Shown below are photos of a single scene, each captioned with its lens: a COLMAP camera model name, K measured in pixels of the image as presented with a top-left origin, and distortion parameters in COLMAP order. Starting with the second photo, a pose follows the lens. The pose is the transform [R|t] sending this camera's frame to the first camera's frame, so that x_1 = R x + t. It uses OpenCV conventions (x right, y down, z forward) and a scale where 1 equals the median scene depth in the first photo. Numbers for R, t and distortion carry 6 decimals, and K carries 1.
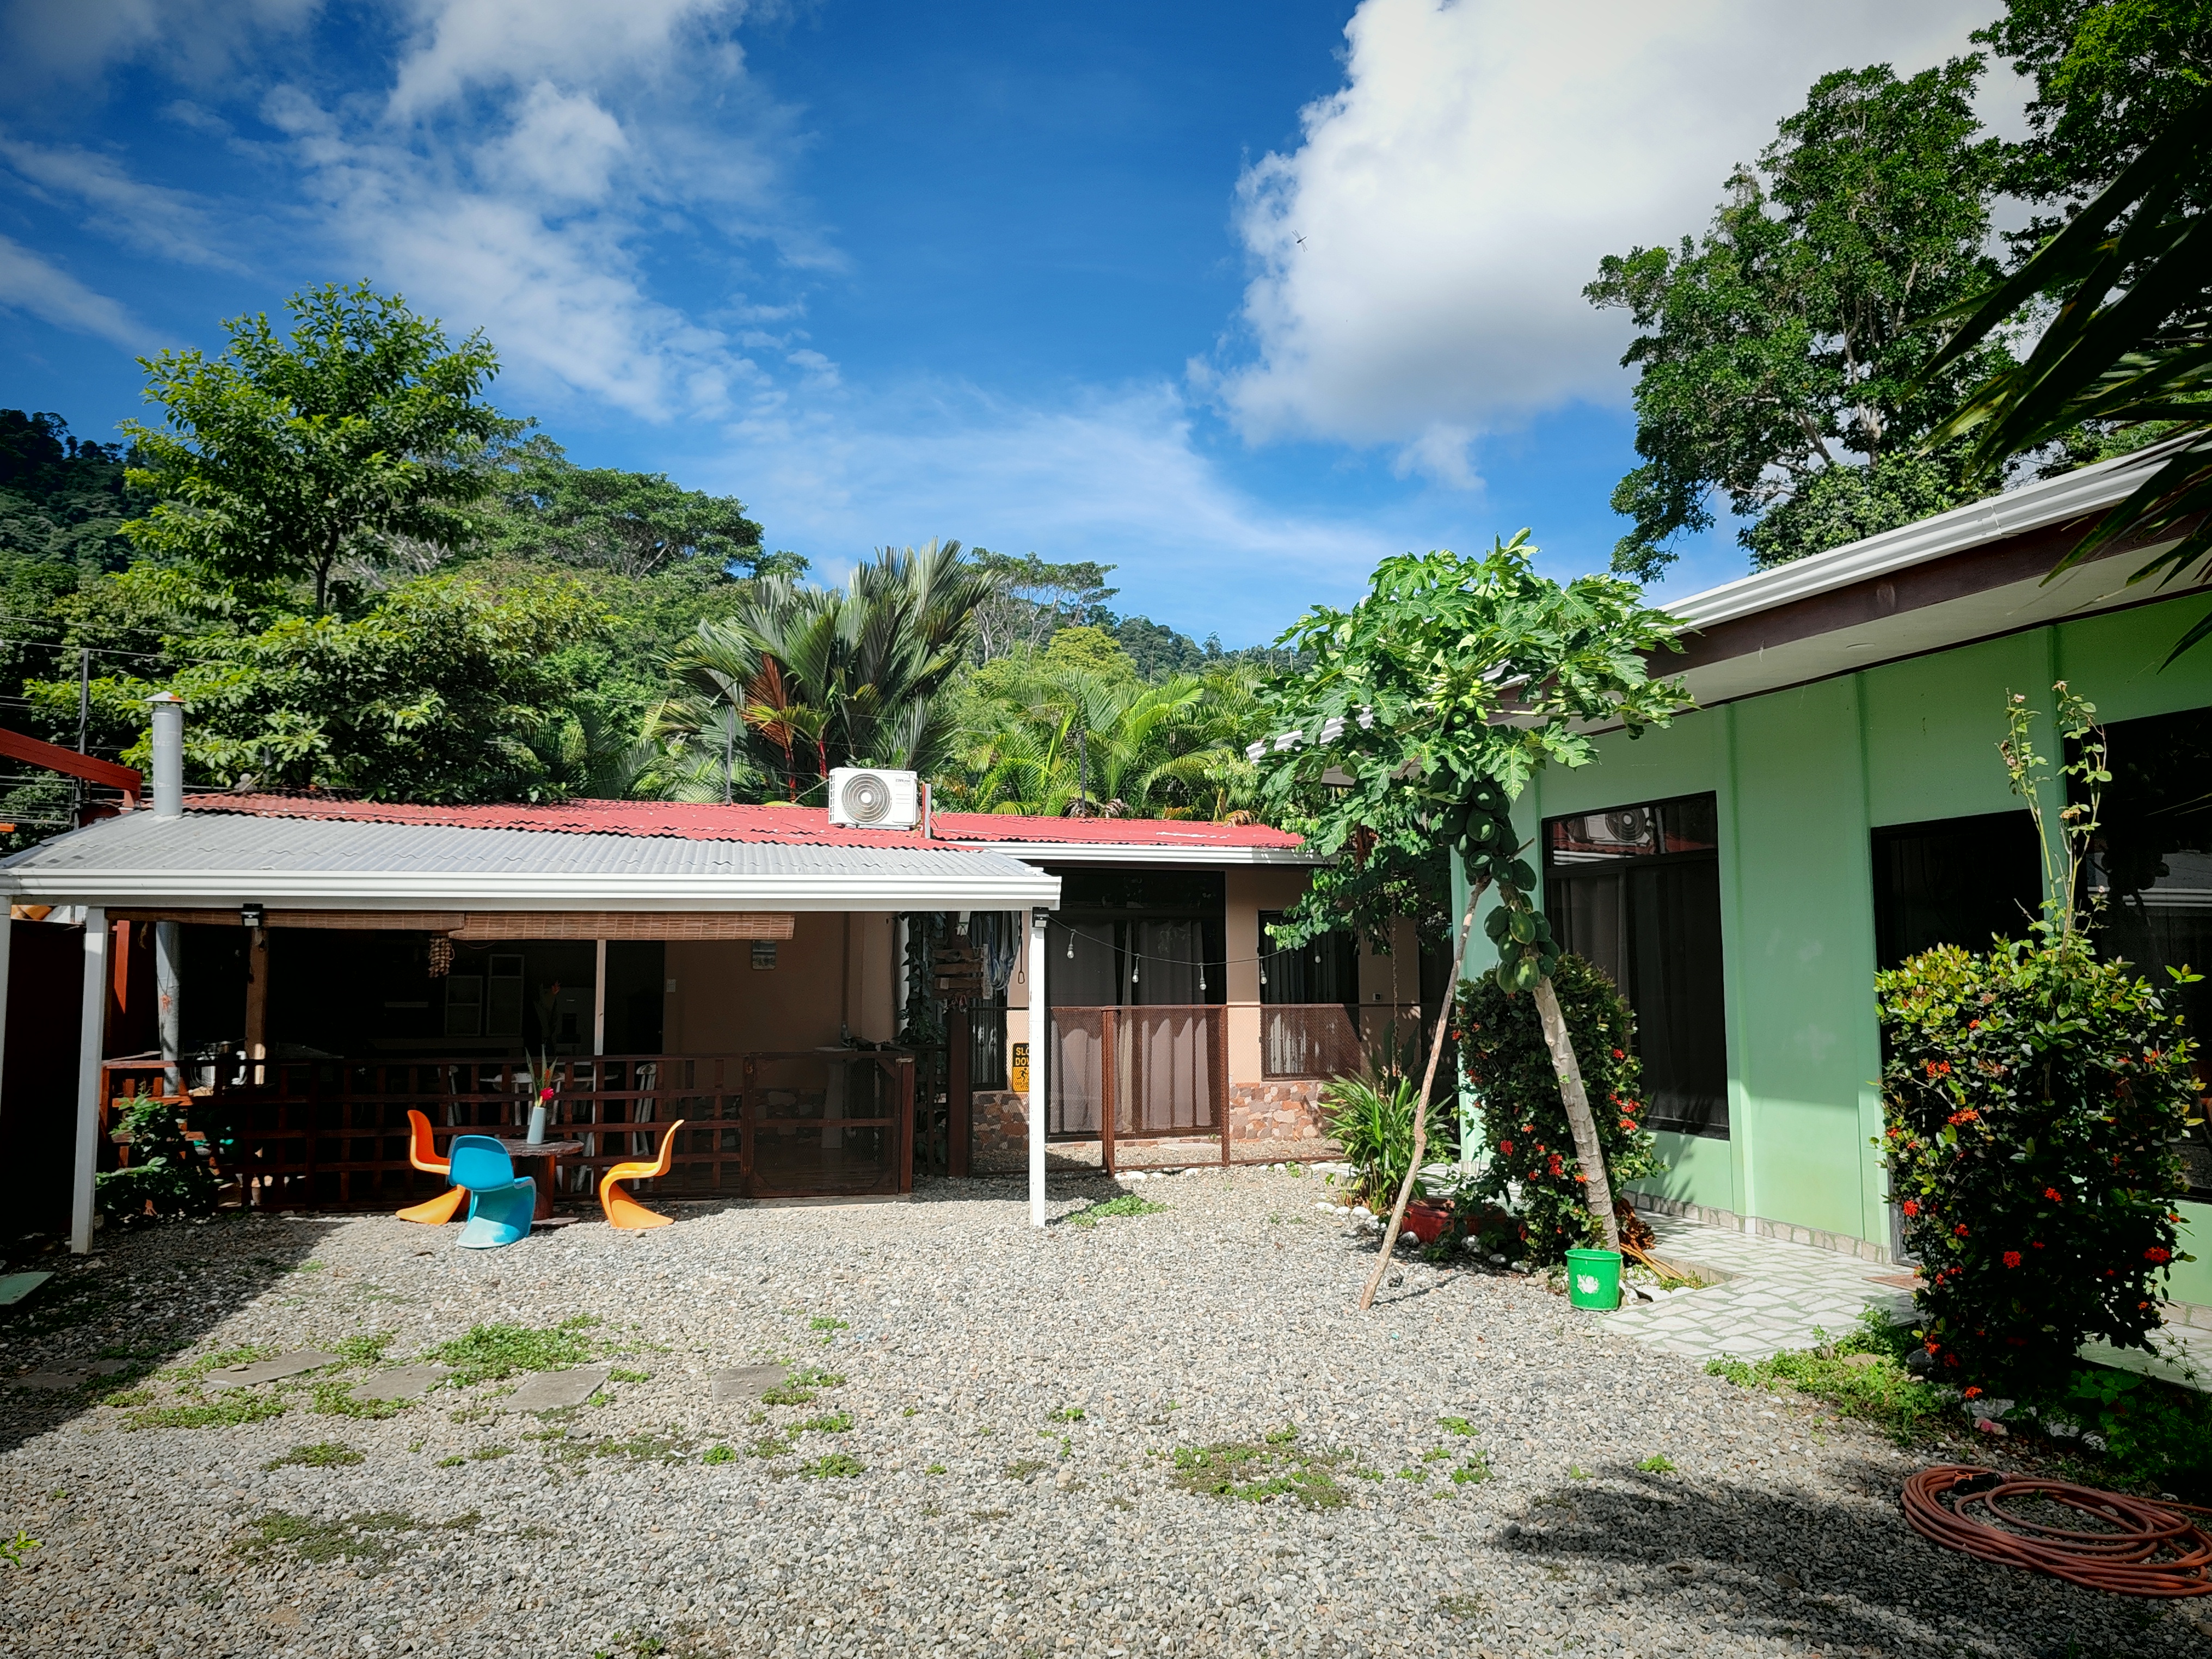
lens RADIAL K [[1694.3, 0, 1092.0], [0, 1694.3, 827.9], [0, 0, 1]] dist [0.023350, -0.009635]
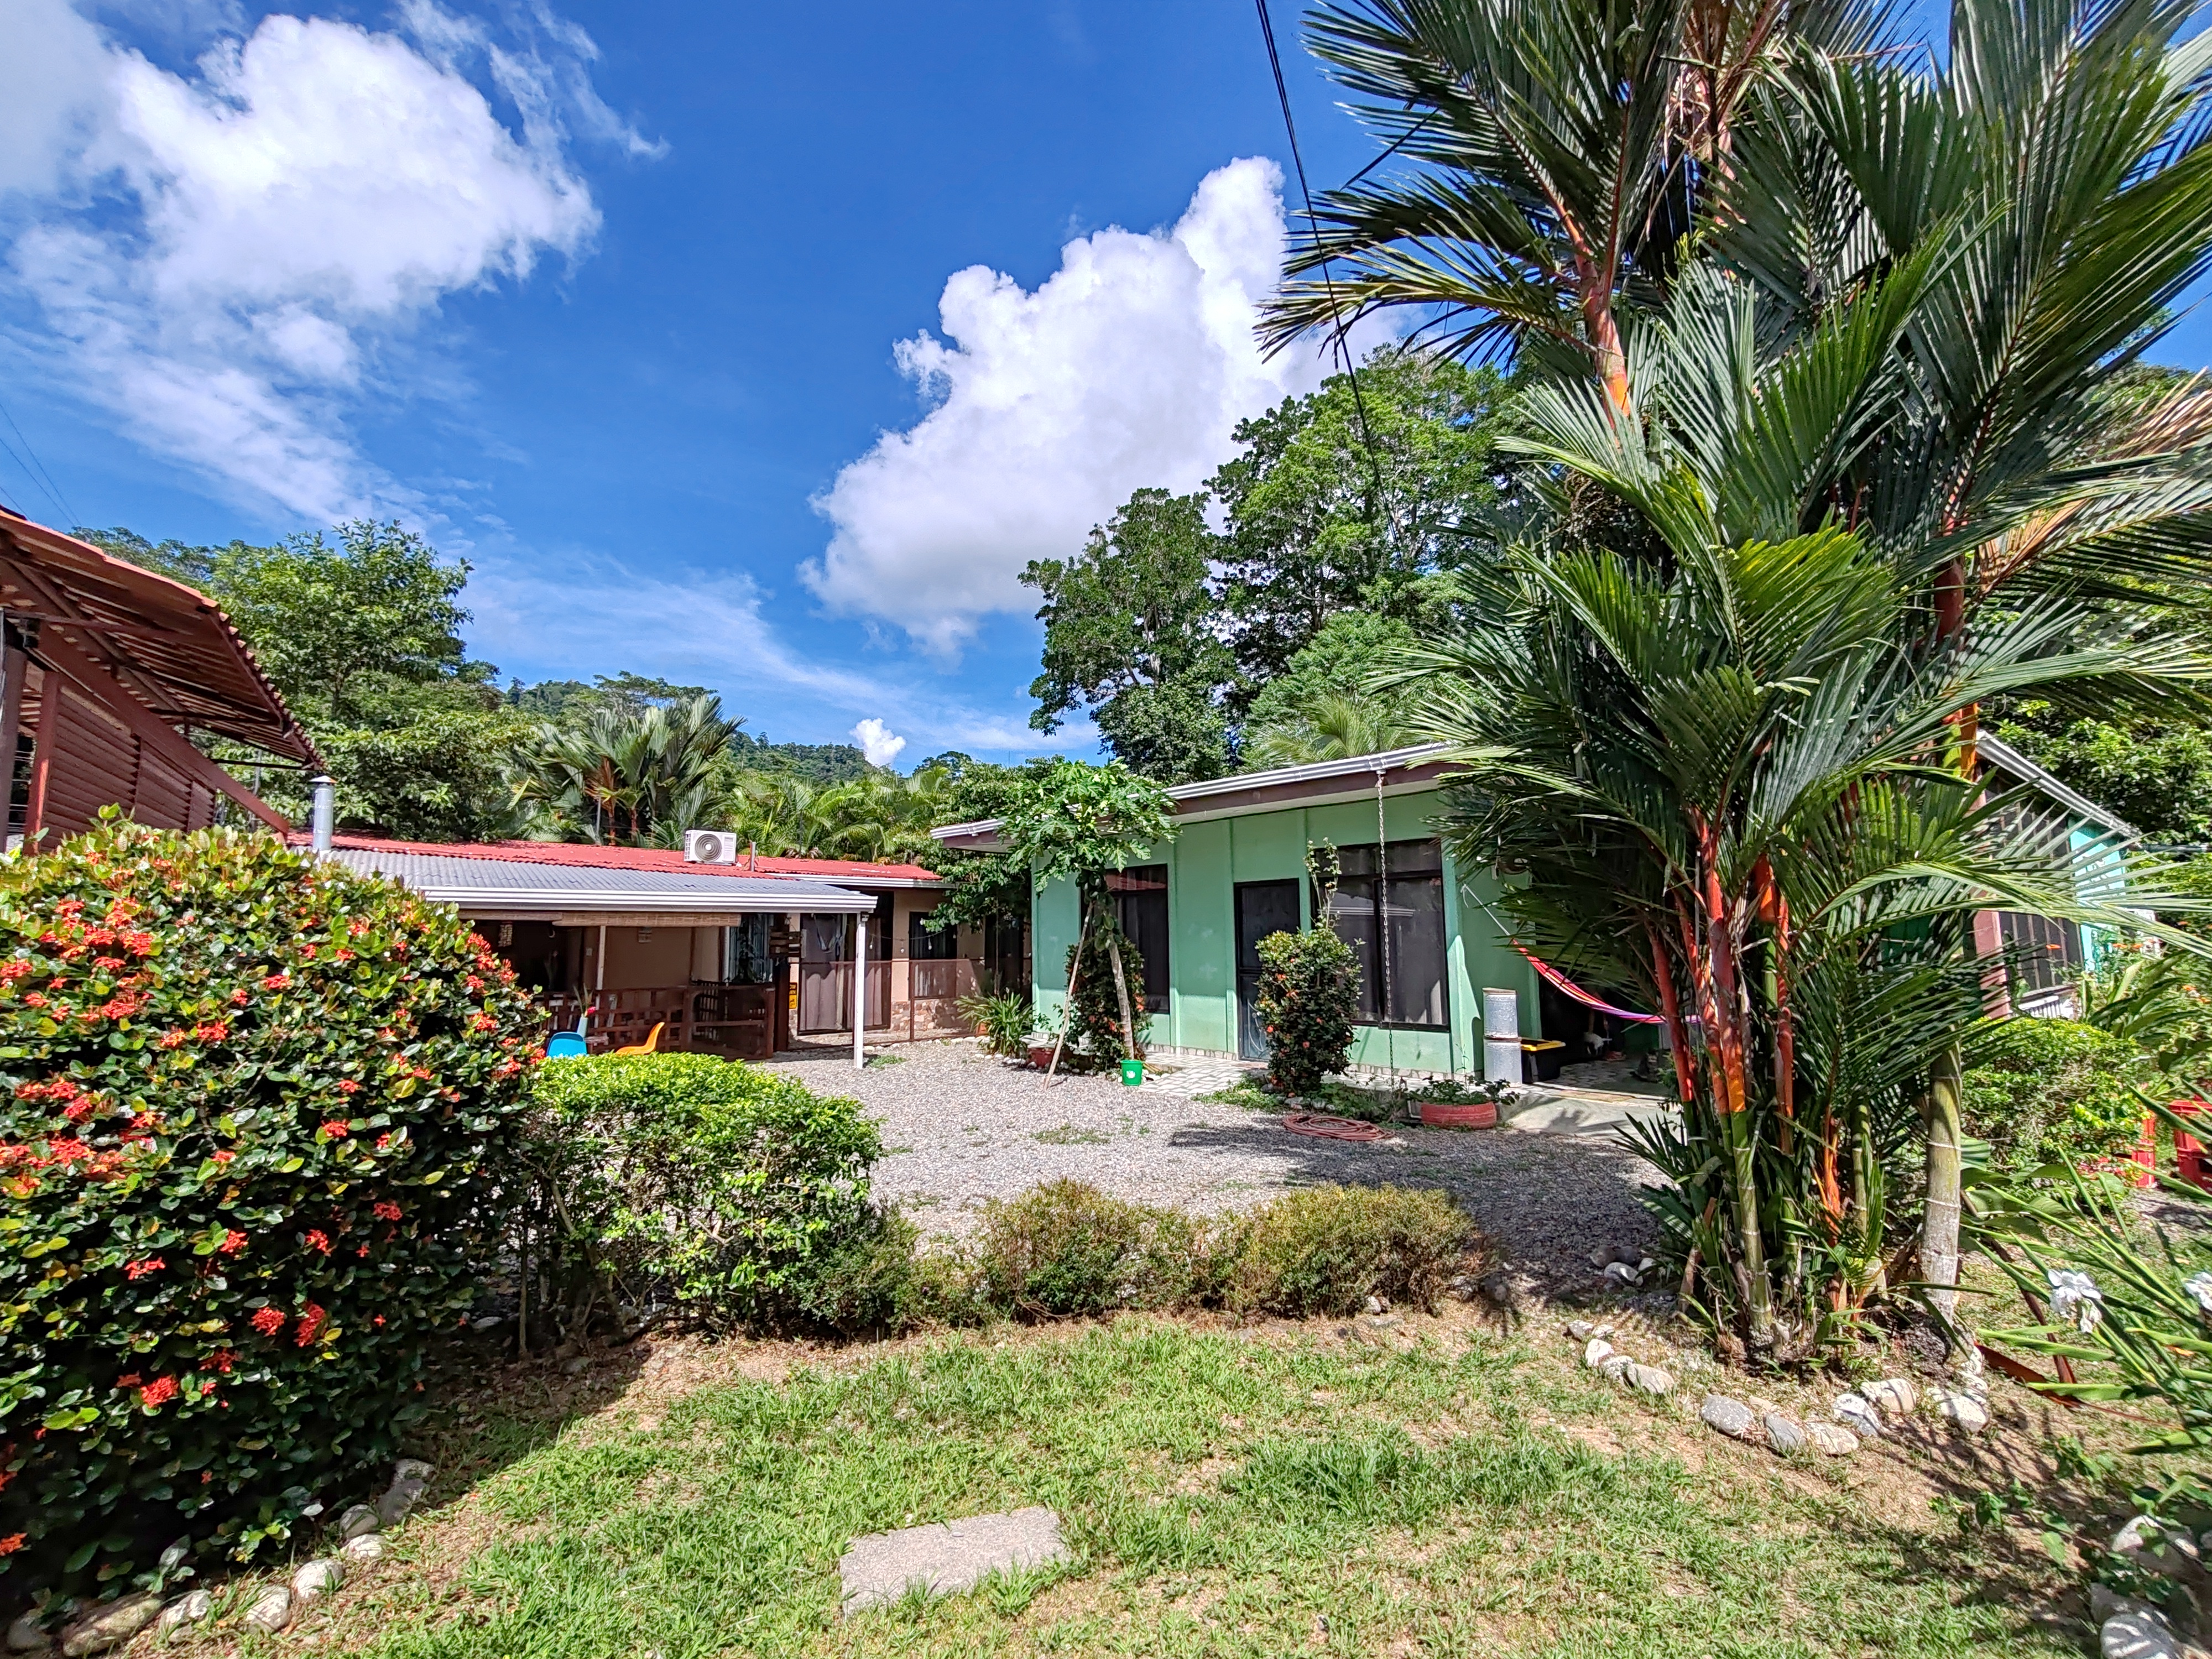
lens RADIAL K [[1004.1, 0, 1104.4], [0, 1004.1, 820.9], [0, 0, 1]] dist [-0.007299, 0.001679]
pose [[0.918366, 0.044119, 0.393265, -0.122973], [-0.029430, 0.998628, -0.043308, -0.008870], [-0.394636, 0.028199, 0.918405, -0.111441]]
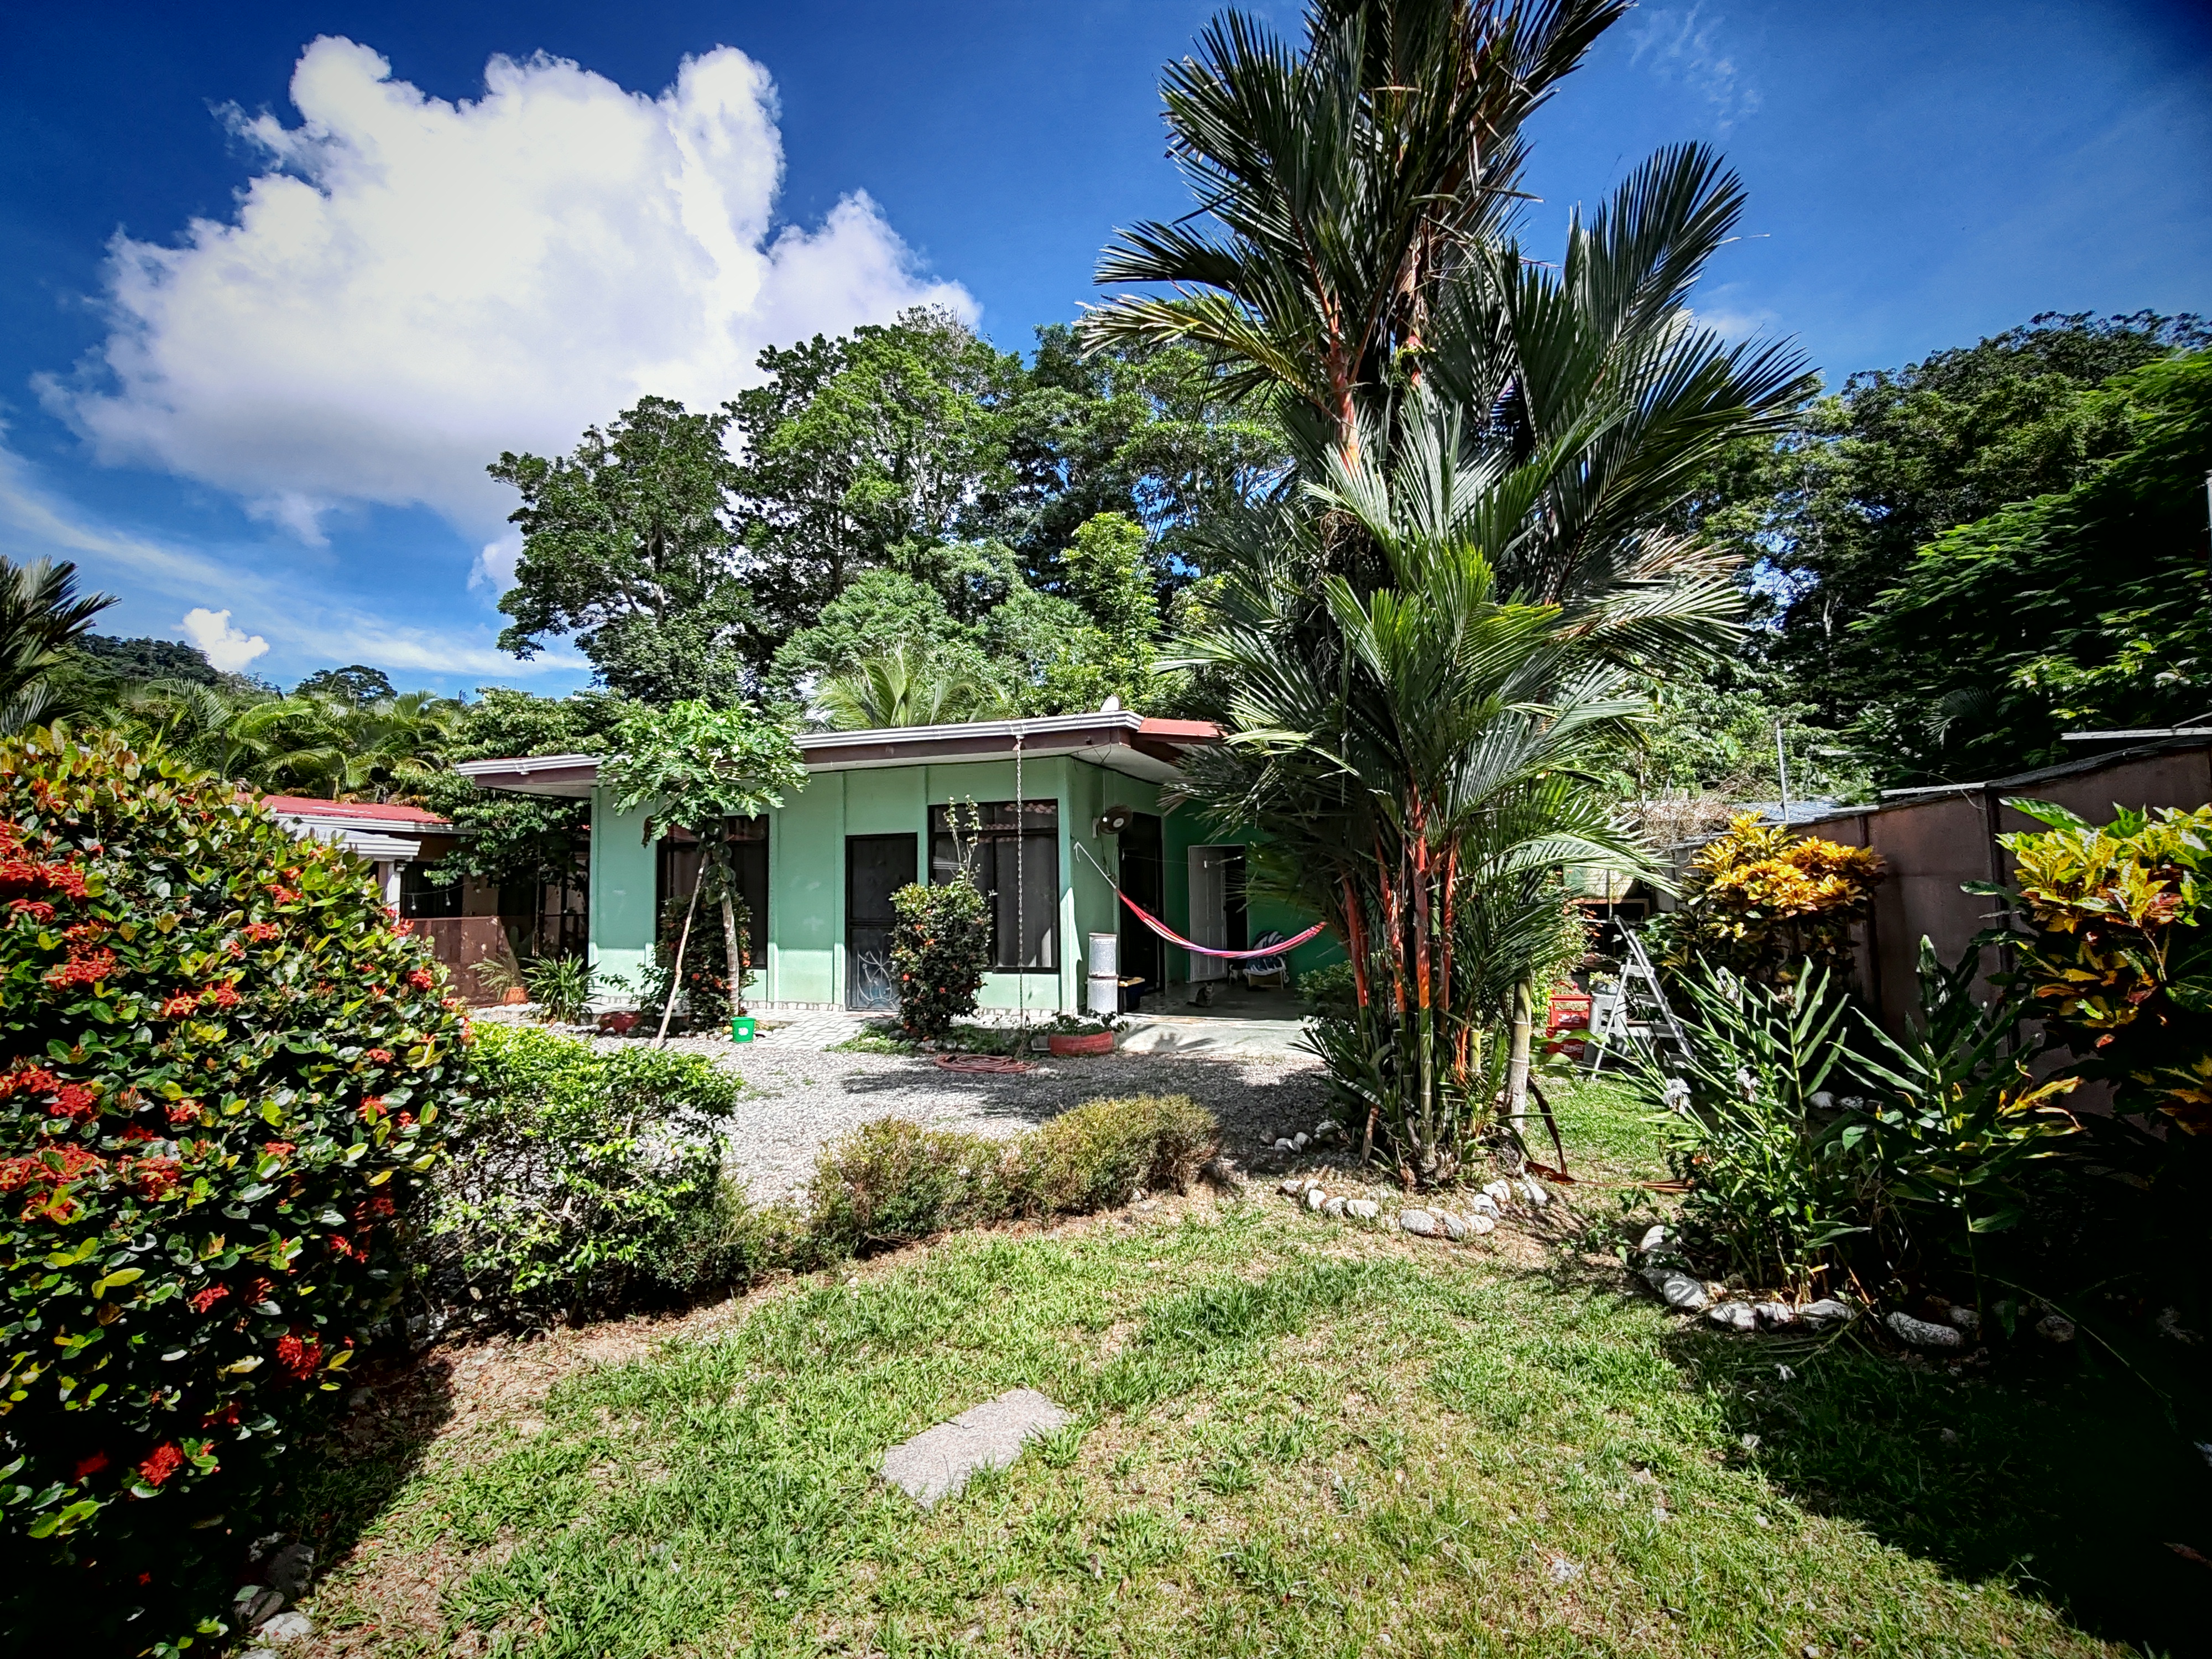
lens RADIAL K [[1004.1, 0, 1103.8], [0, 1004.1, 820.7], [0, 0, 1]] dist [-0.007299, 0.001679]
pose [[0.614660, 0.052796, 0.787023, -0.193856], [-0.057018, 0.998121, -0.022426, -0.004411], [-0.786728, -0.031090, 0.616516, -0.079612]]
